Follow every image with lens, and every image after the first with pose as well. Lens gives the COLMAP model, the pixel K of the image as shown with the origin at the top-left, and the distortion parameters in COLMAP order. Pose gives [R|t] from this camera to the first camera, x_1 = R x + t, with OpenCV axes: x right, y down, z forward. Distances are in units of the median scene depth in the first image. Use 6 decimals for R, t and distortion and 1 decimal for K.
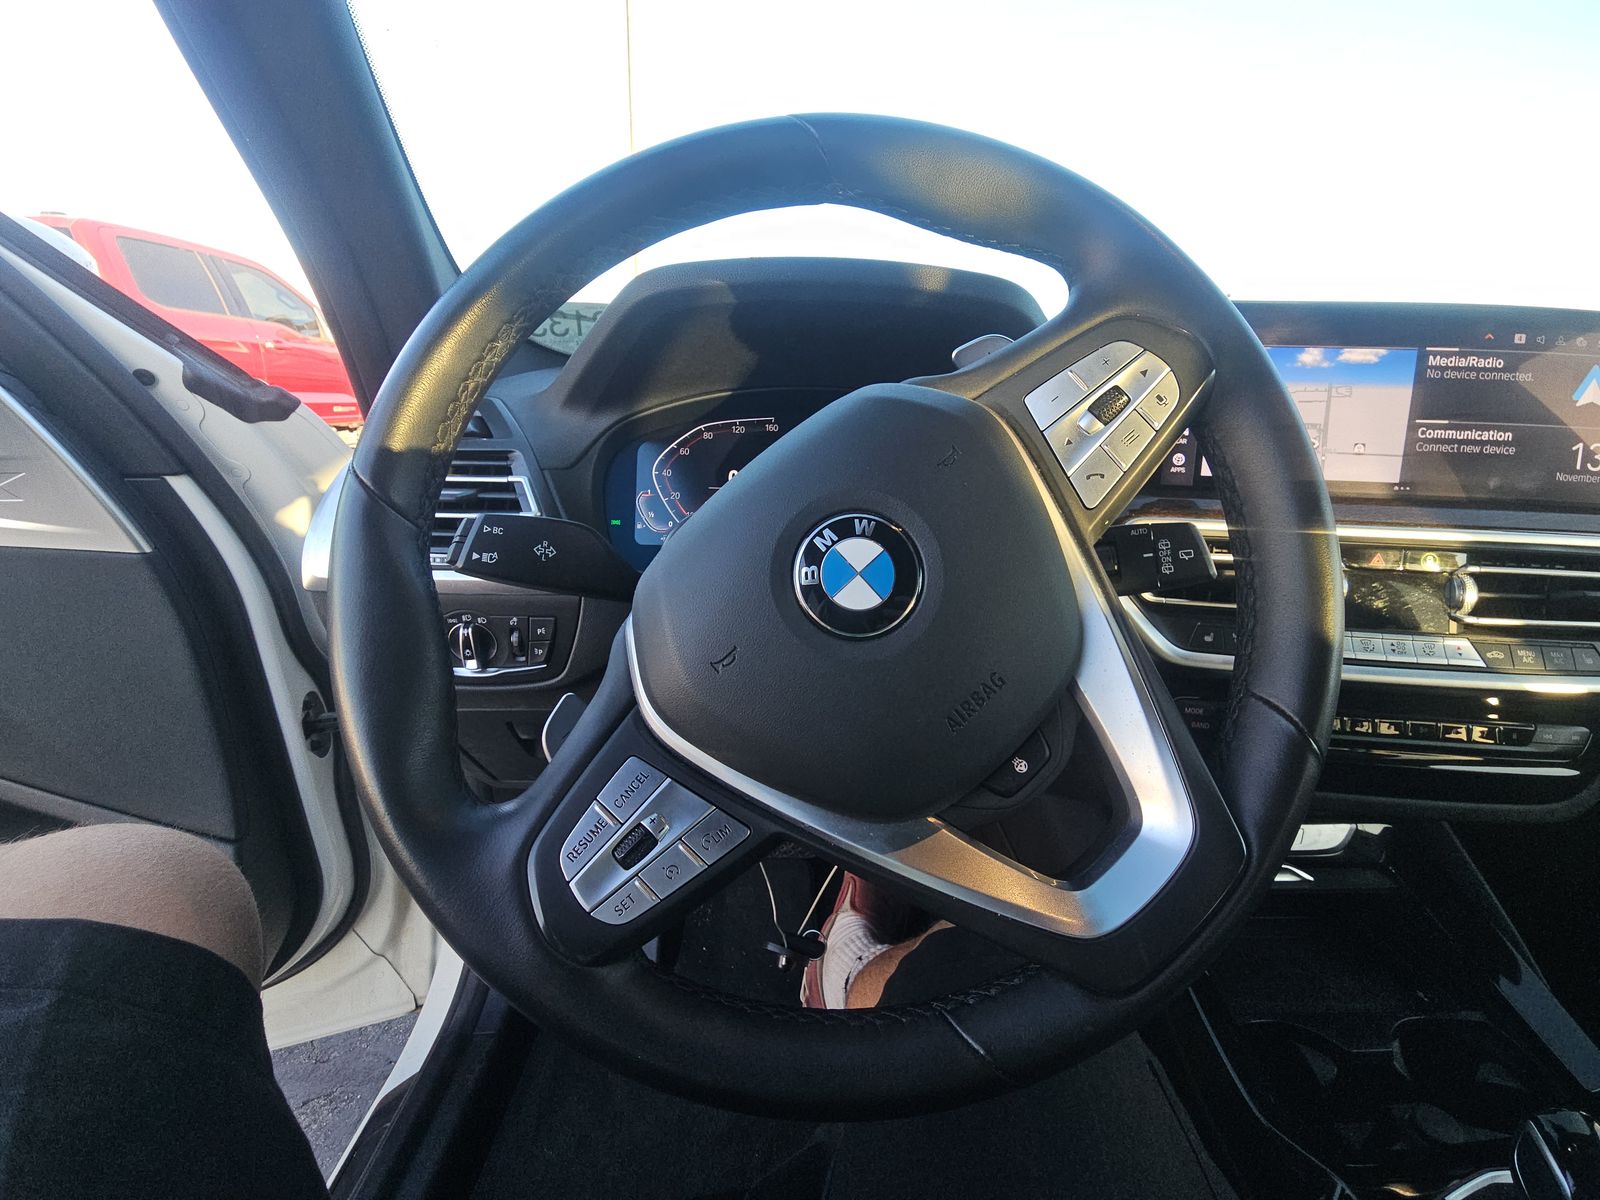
lens RADIAL K [[650.3, 0, 805.4], [0, 650.3, 592.7], [0, 0, 1]] dist [0.020858, -0.017306]
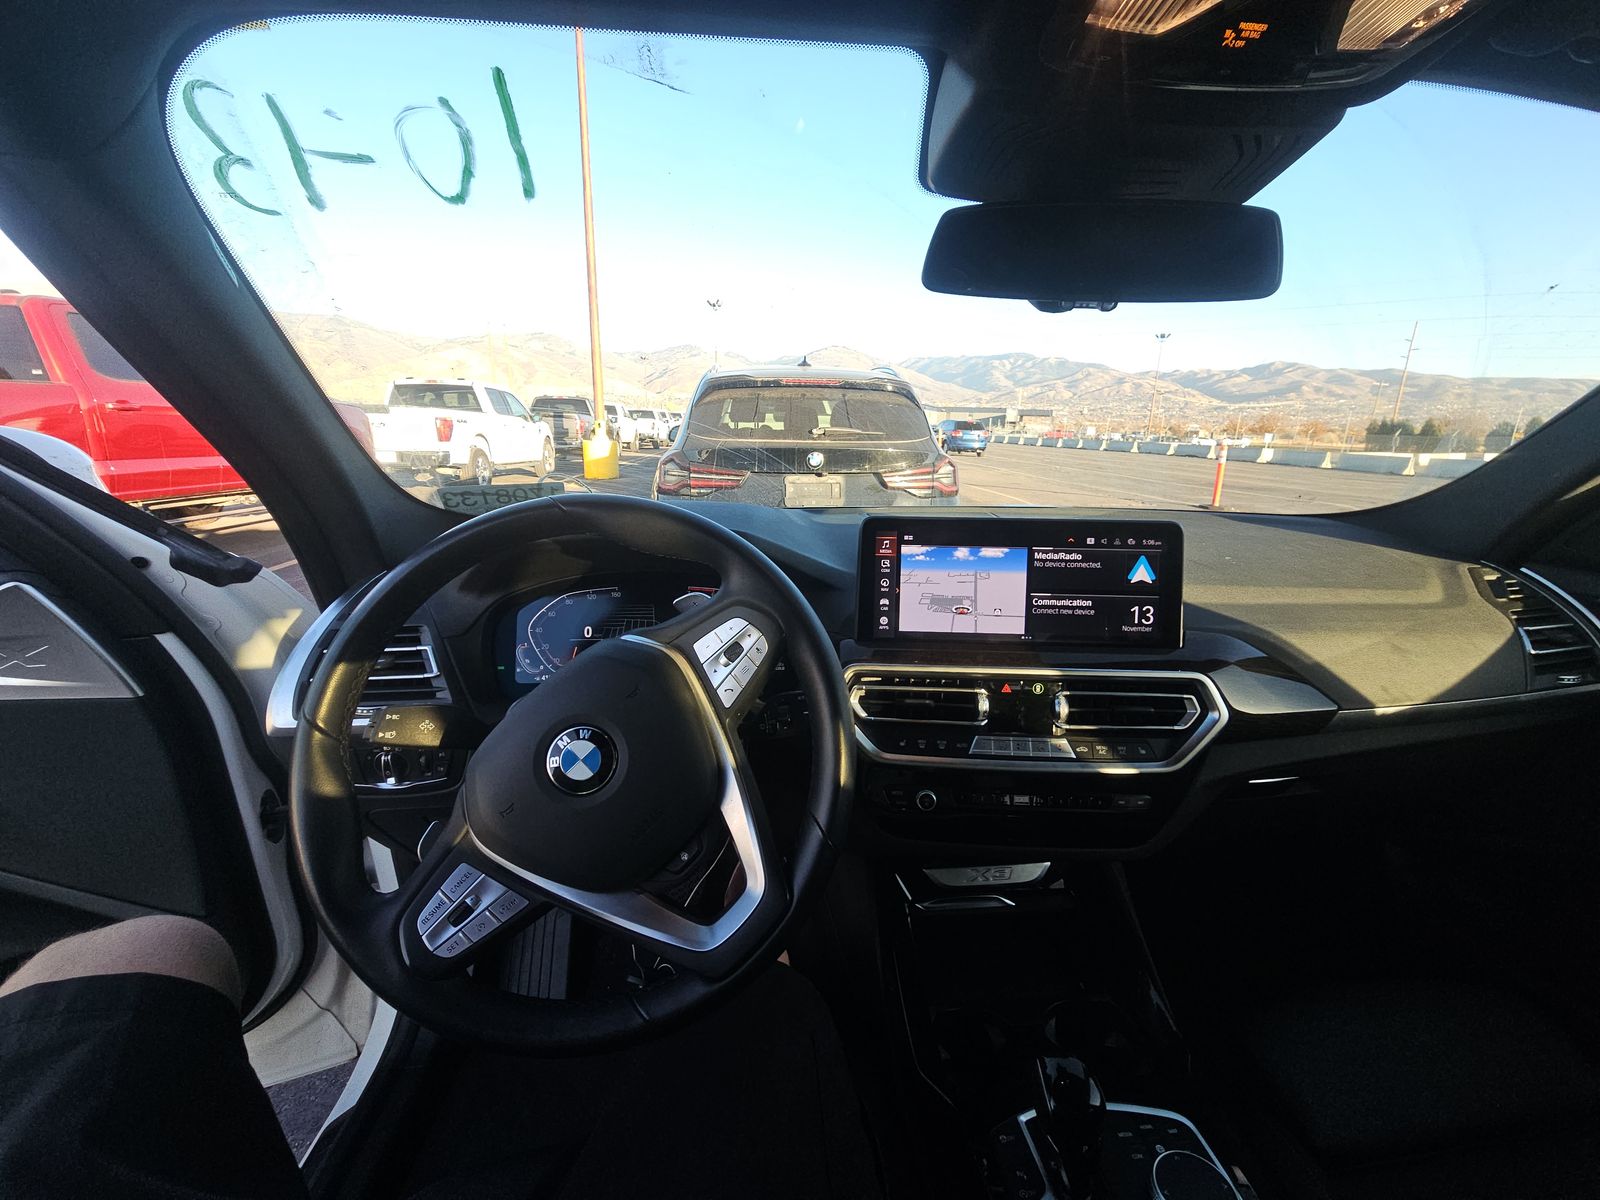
lens RADIAL K [[638.8, 0, 800.0], [0, 638.8, 600.0], [0, 0, 1]] dist [0.013781, -0.013105]
pose [[0.998080, -0.028479, 0.054998, 0.317101], [0.031222, 0.998276, -0.049692, -0.192818], [-0.053488, 0.051313, 0.997249, -0.461141]]
